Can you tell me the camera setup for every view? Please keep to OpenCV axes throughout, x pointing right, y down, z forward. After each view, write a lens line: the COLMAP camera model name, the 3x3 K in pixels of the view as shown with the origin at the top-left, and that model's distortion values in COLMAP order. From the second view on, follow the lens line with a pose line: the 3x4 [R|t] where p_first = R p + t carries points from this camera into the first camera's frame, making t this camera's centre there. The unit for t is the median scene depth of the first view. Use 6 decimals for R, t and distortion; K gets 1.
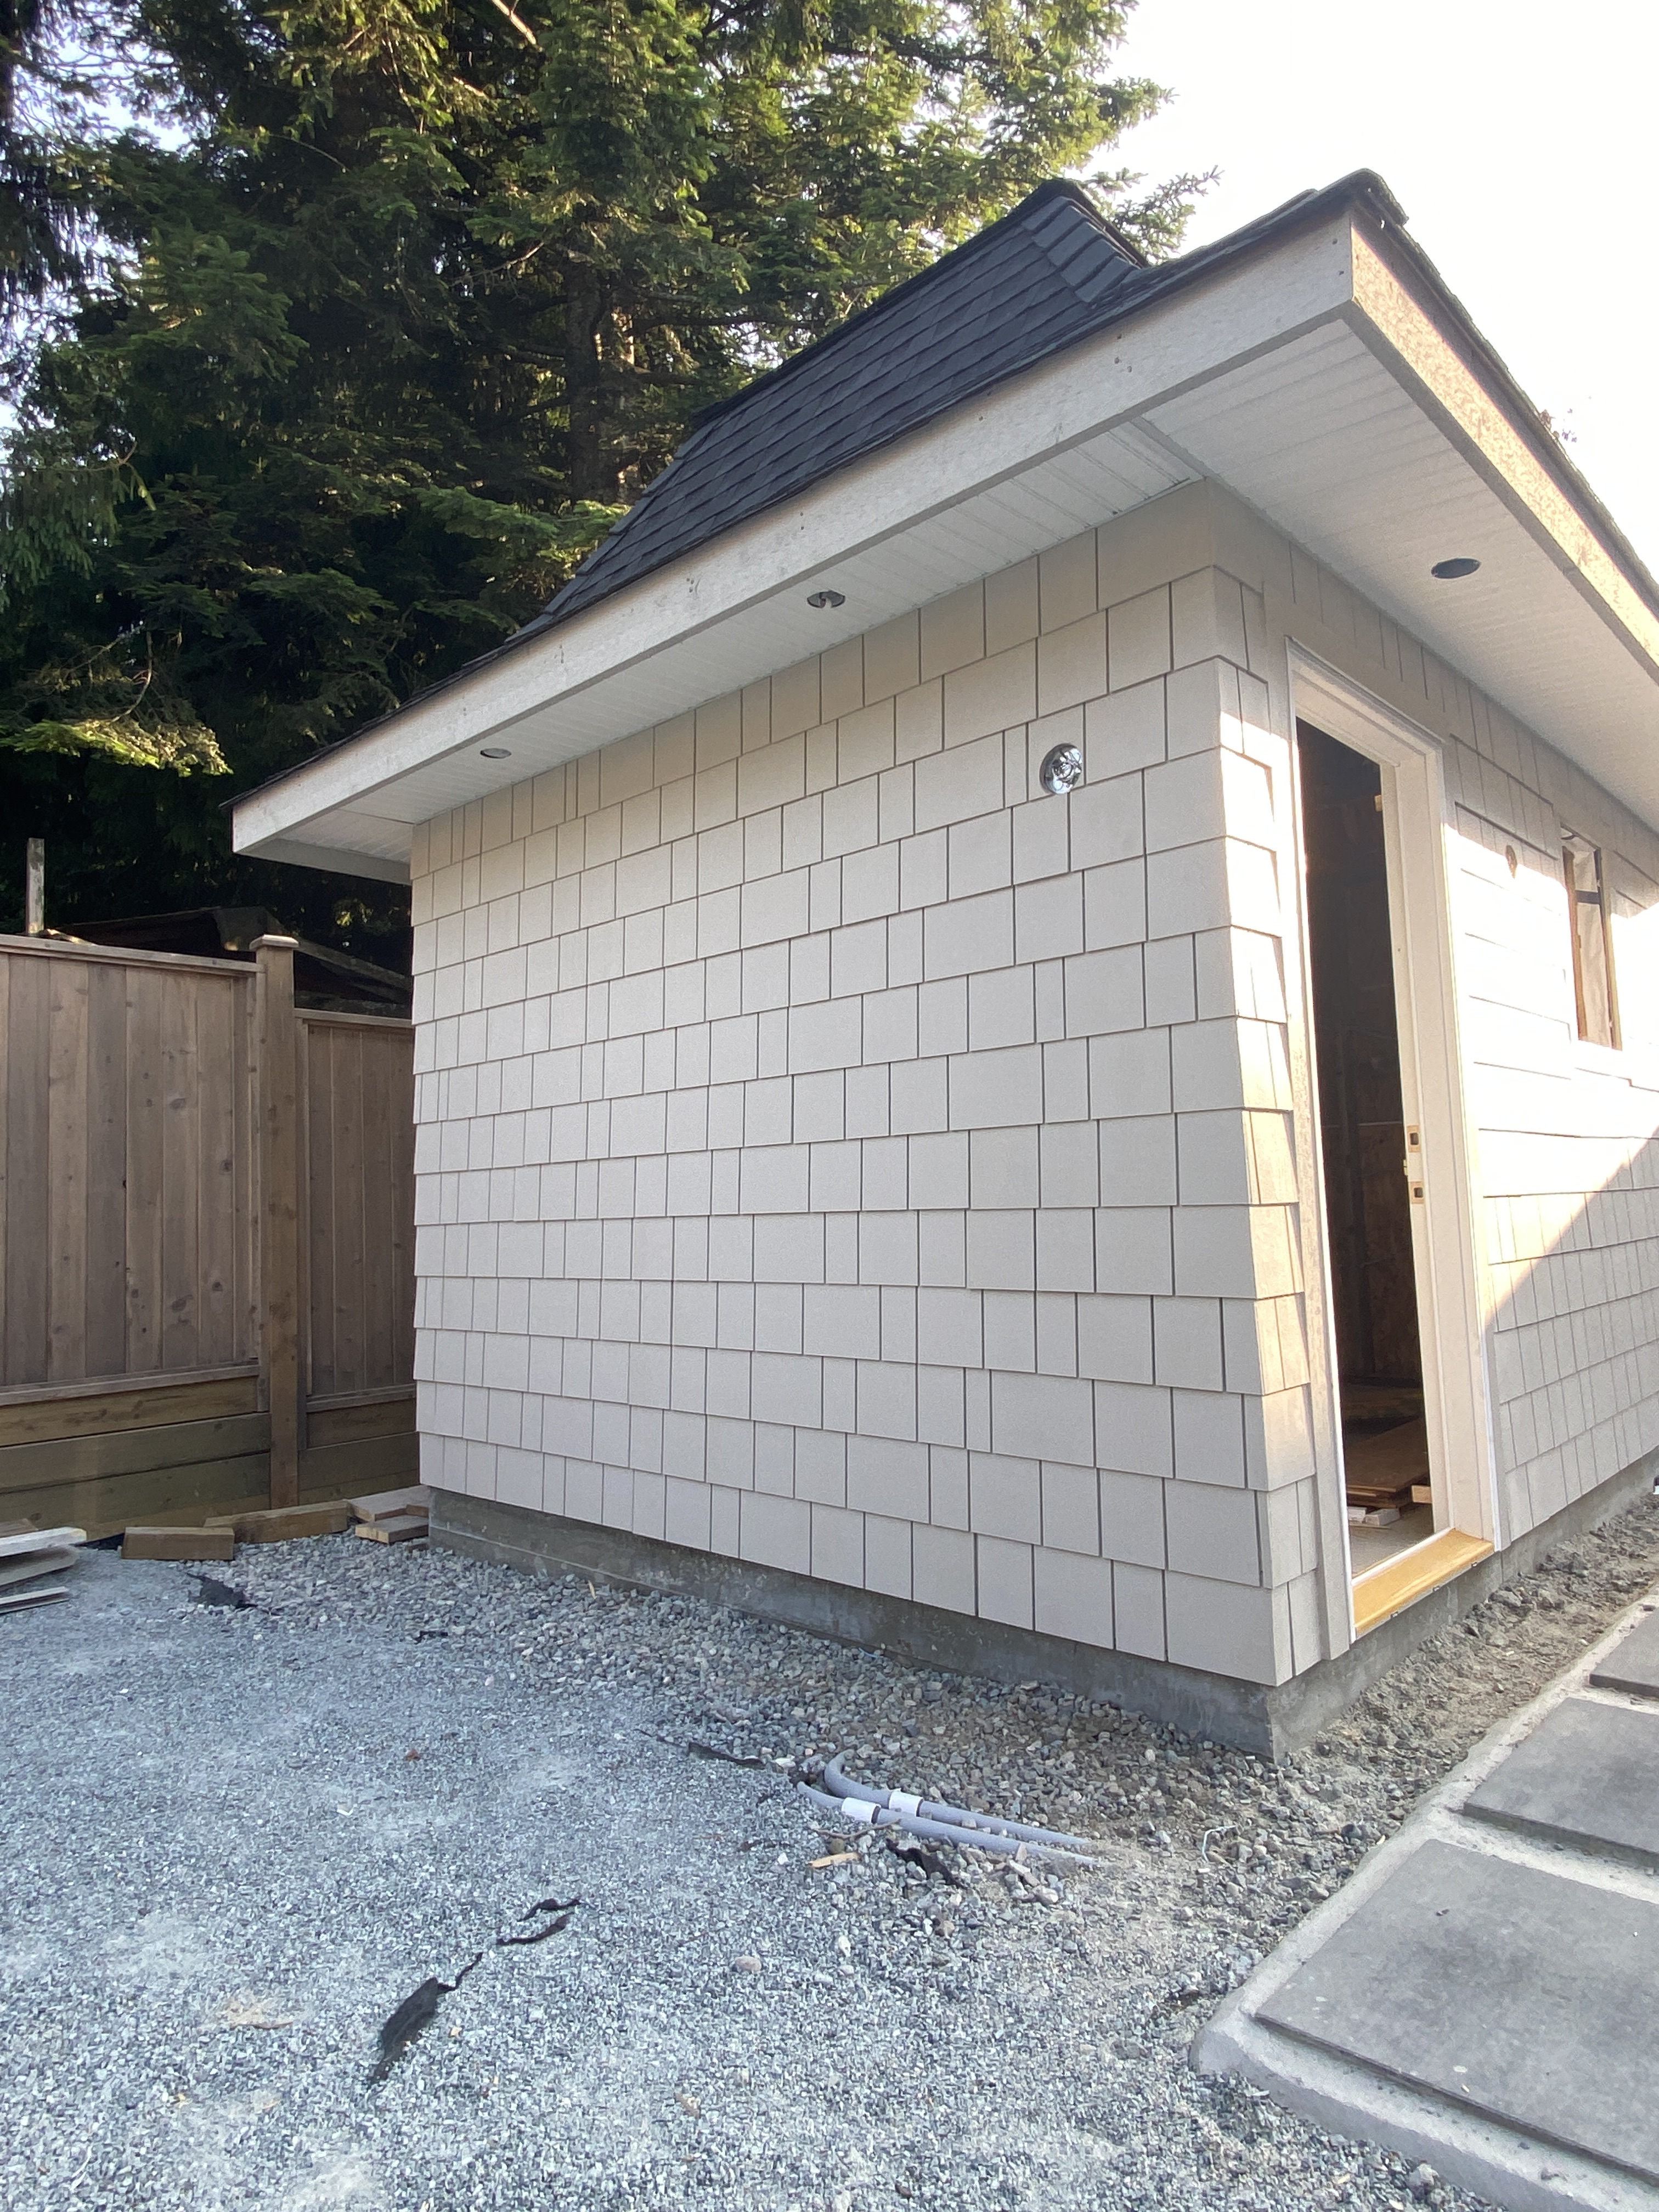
lens RADIAL K [[1314.8, 0, 814.8], [0, 1314.8, 1097.4], [0, 0, 1]] dist [0.065782, -0.052946]
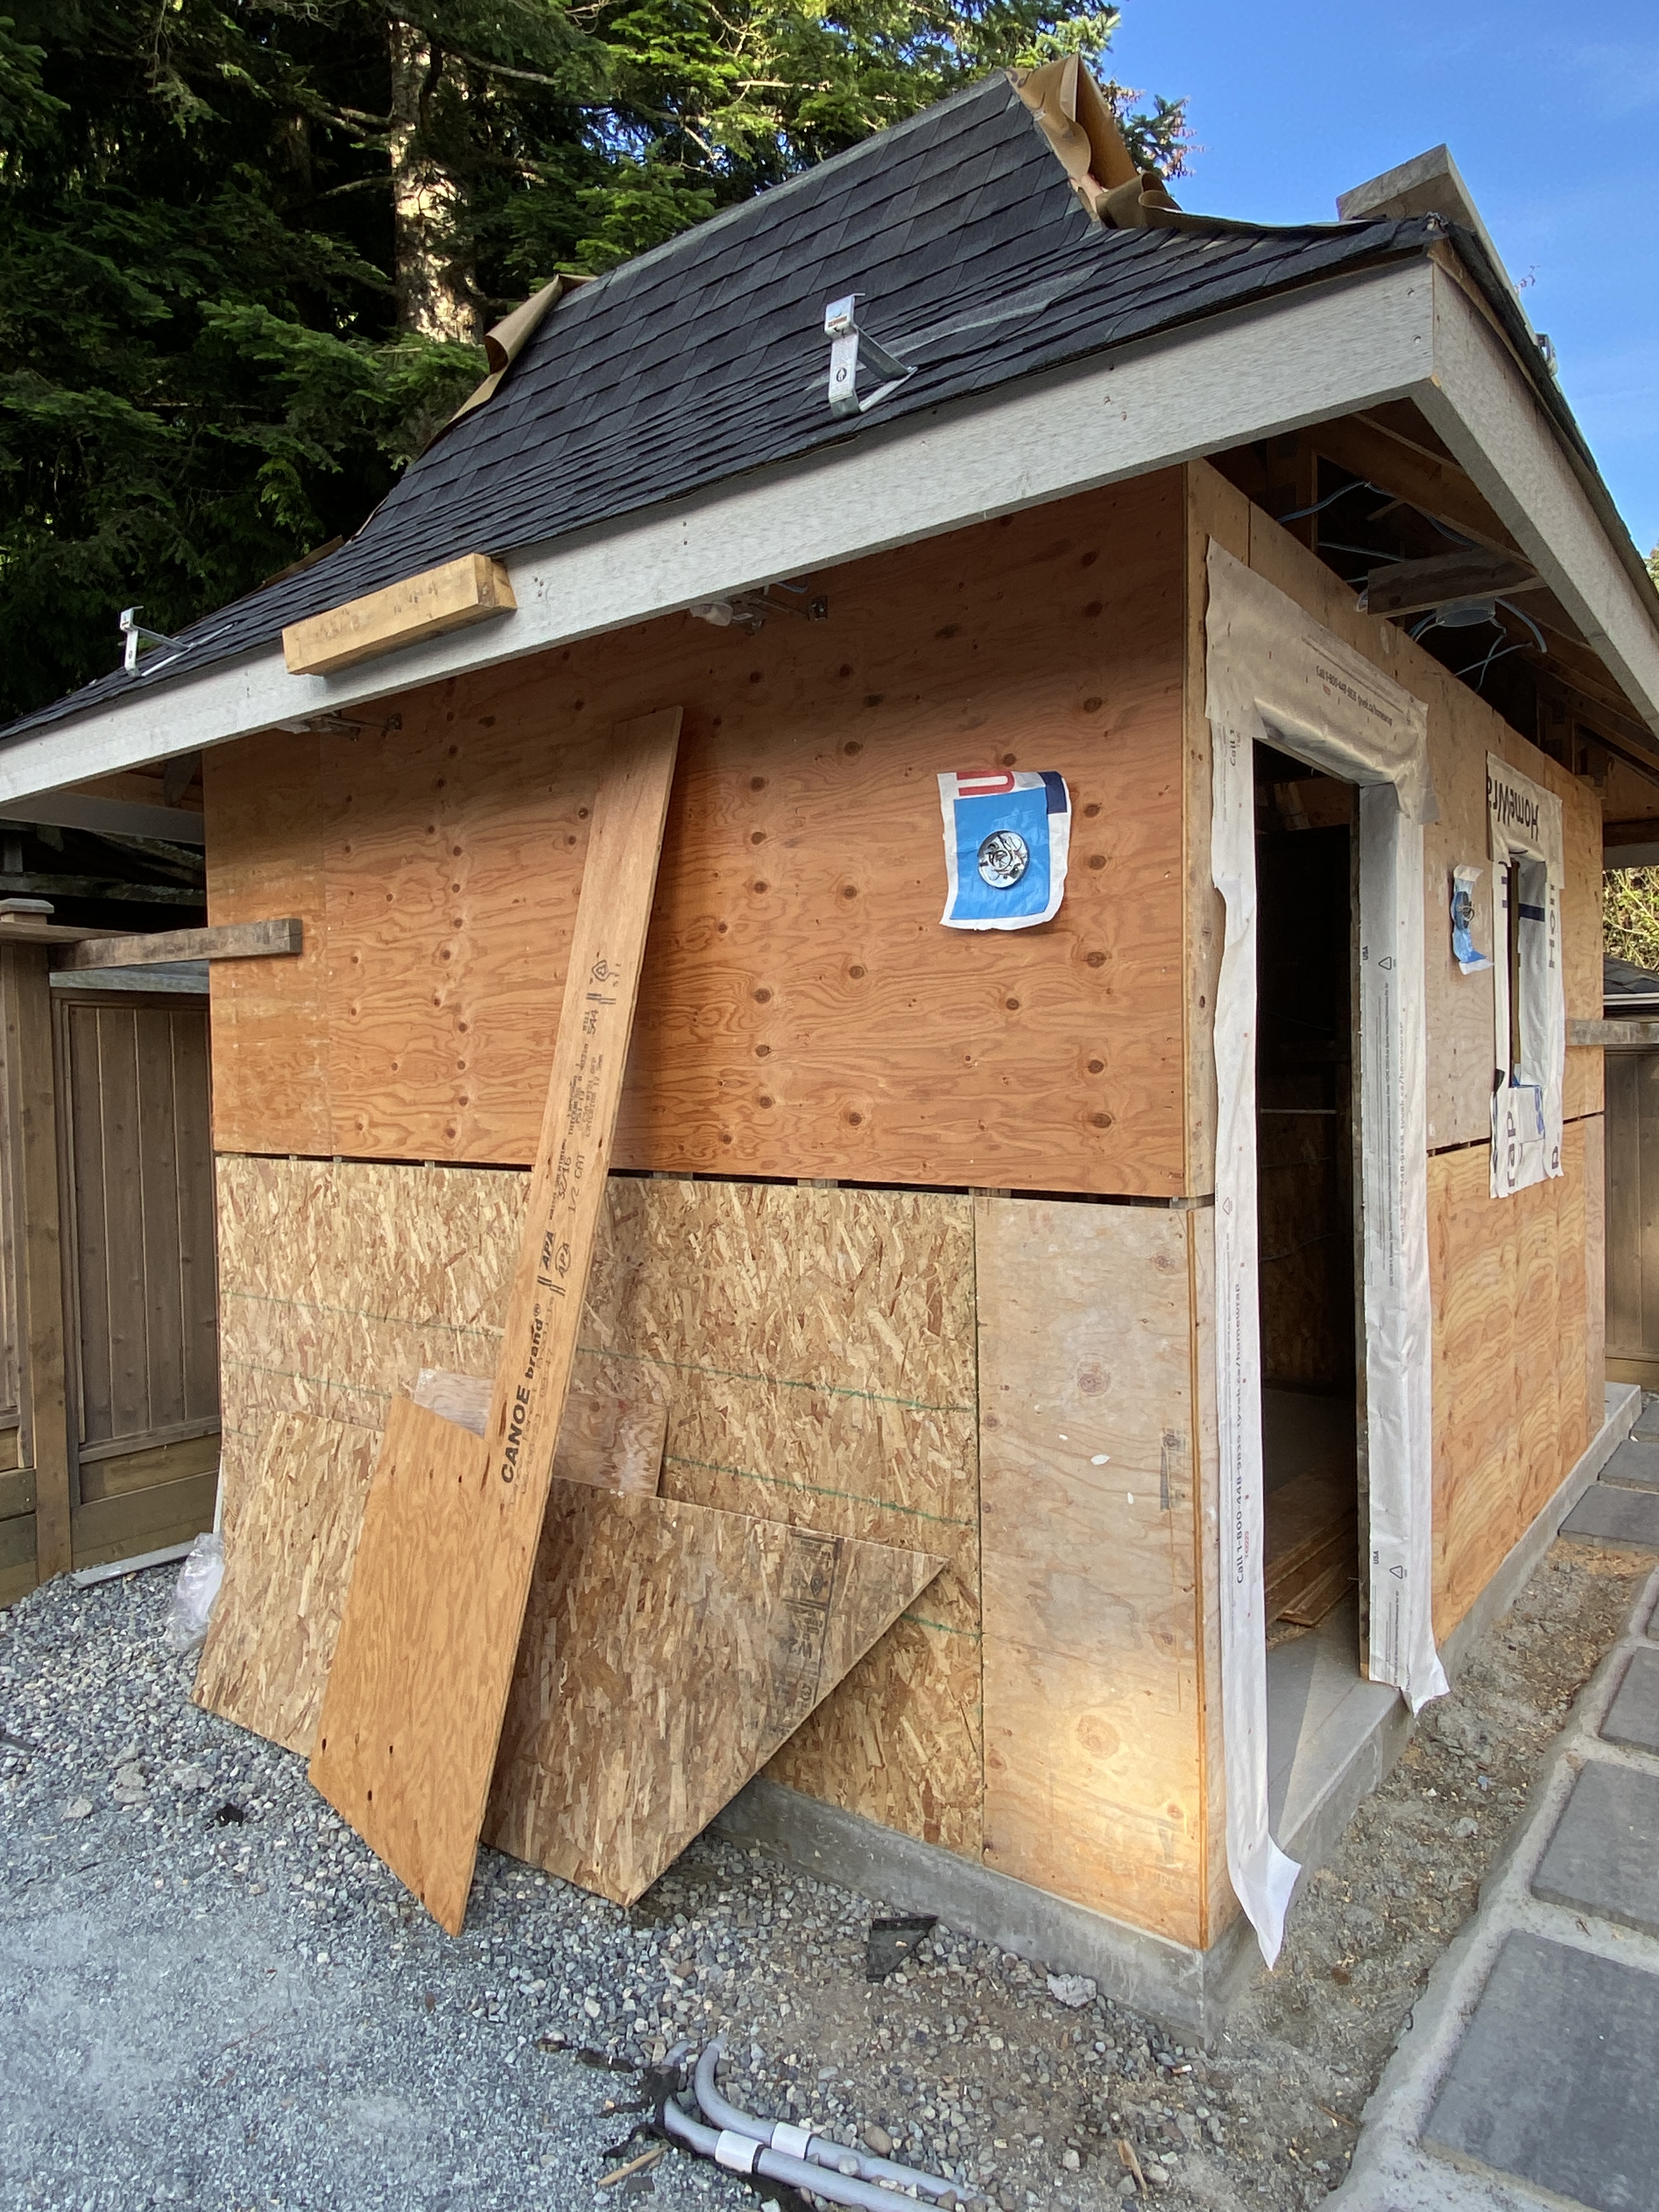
lens RADIAL K [[1401.3, 0, 817.4], [0, 1401.3, 1089.6], [0, 0, 1]] dist [0.025571, -0.036834]
pose [[0.994436, 0.012438, 0.104610, -0.007805], [-0.022242, 0.995409, 0.093087, -0.100539], [-0.102972, -0.094896, 0.990147, 0.078651]]
